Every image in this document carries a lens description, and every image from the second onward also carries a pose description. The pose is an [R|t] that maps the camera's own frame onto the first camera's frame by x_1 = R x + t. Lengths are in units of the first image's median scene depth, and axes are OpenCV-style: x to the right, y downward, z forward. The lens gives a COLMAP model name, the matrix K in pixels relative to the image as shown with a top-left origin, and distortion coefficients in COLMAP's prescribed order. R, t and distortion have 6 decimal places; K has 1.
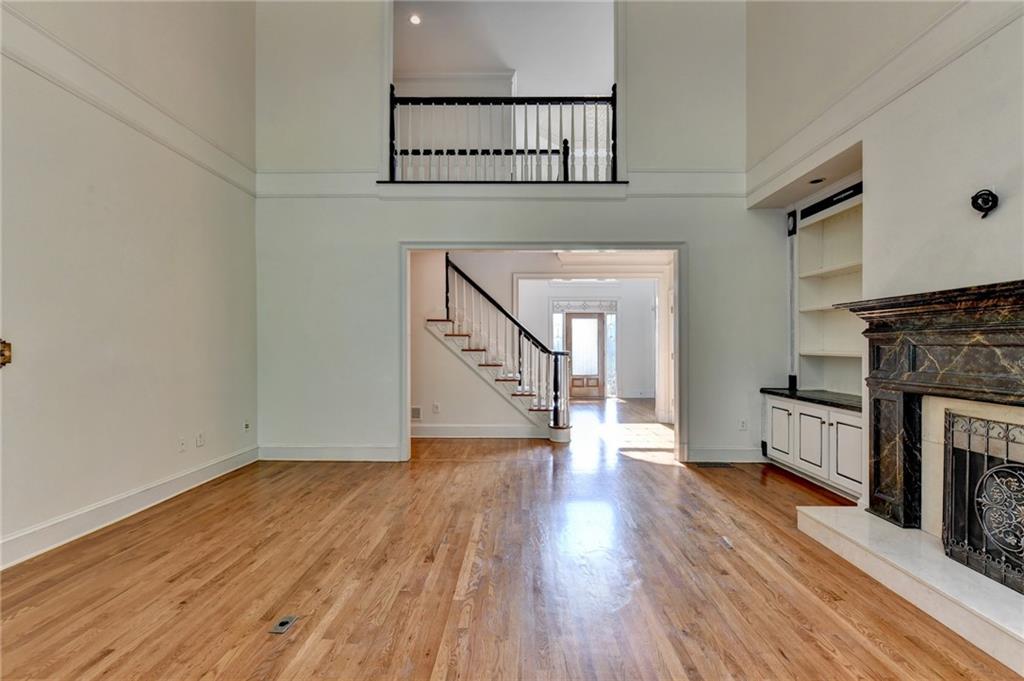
lens RADIAL K [[417.4, 0, 512.0], [0, 417.4, 340.5], [0, 0, 1]] dist [0.000479, 0.000079]
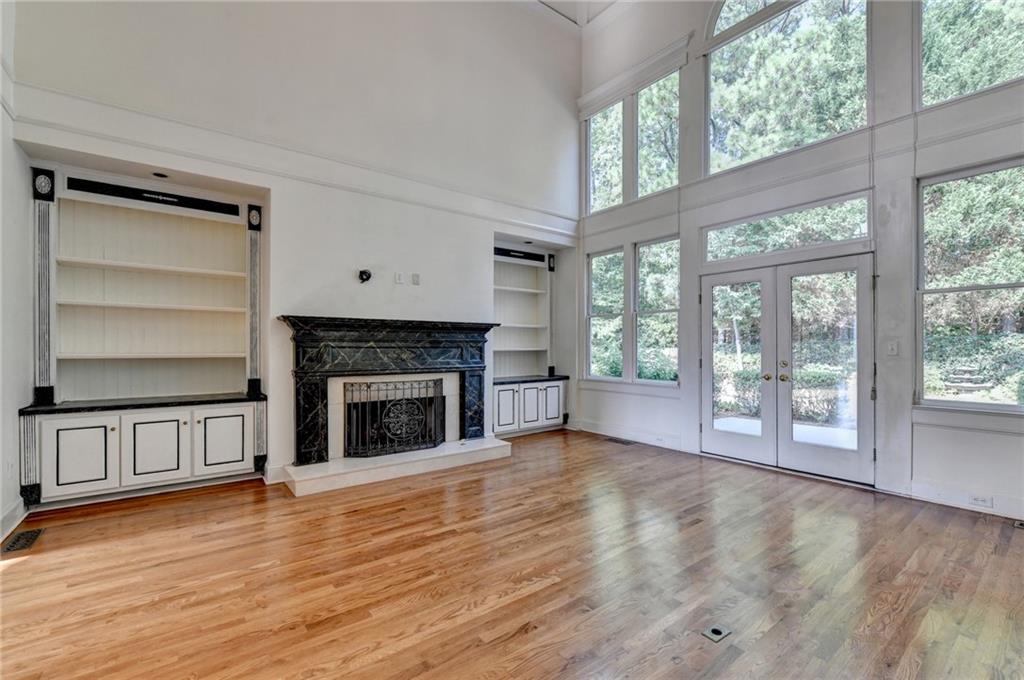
lens RADIAL K [[415.1, 0, 493.7], [0, 415.1, 341.9], [0, 0, 1]] dist [-0.002038, -0.000290]
pose [[-0.564653, 0.011856, 0.825243, -0.696502], [-0.010113, 0.999722, -0.021283, 0.017294], [-0.825266, -0.020363, -0.564377, 1.307624]]
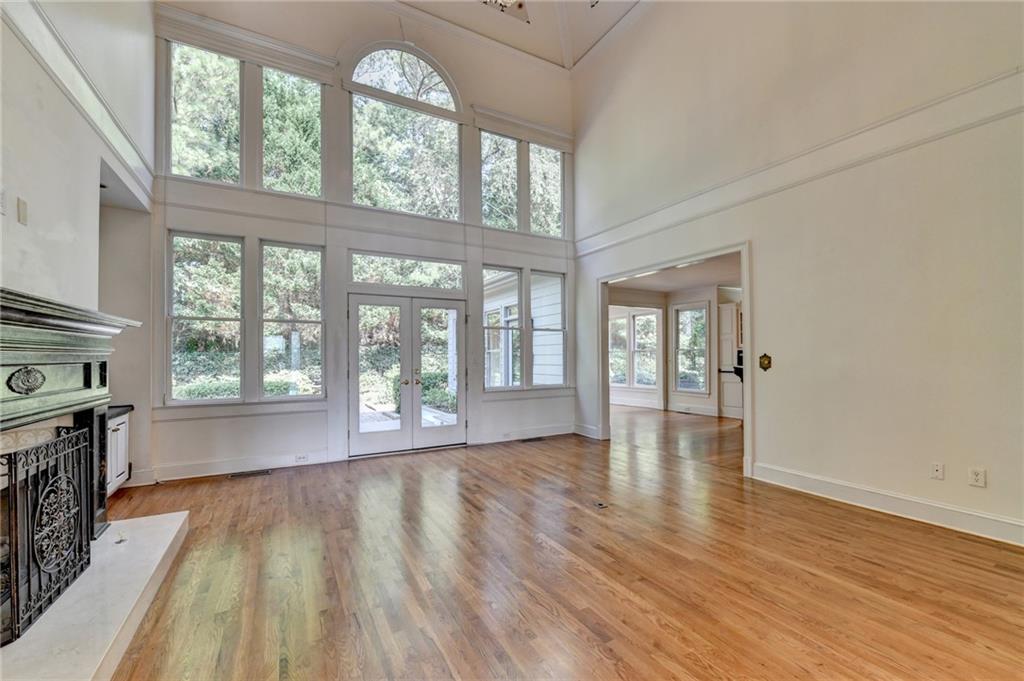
lens RADIAL K [[473.0, 0, 512.0], [0, 473.0, 340.5], [0, 0, 1]] dist [-0.000300, -0.000176]
pose [[-0.877457, -0.012671, -0.479488, 0.547800], [0.012635, 0.998693, -0.049515, 0.026213], [0.479489, -0.049506, -0.876151, 1.783114]]
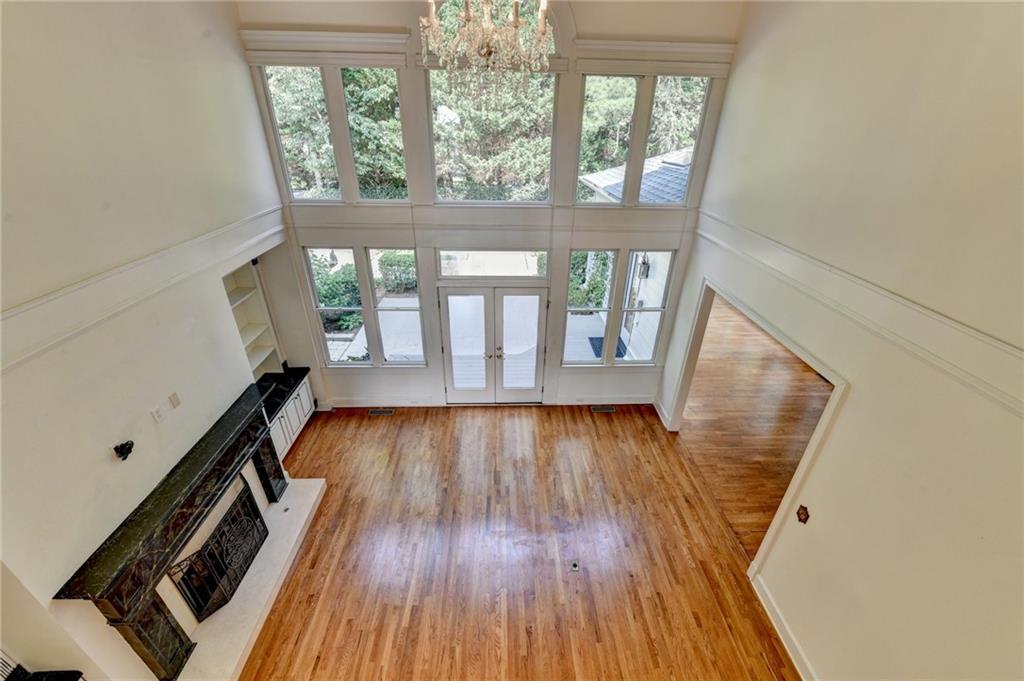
lens RADIAL K [[439.6, 0, 483.7], [0, 439.6, 342.6], [0, 0, 1]] dist [-0.016722, -0.000057]
pose [[-0.999608, 0.013404, 0.024593, -0.073162], [0.023562, 0.877143, 0.479650, -1.054246], [-0.015142, 0.480042, -0.877115, 1.680500]]
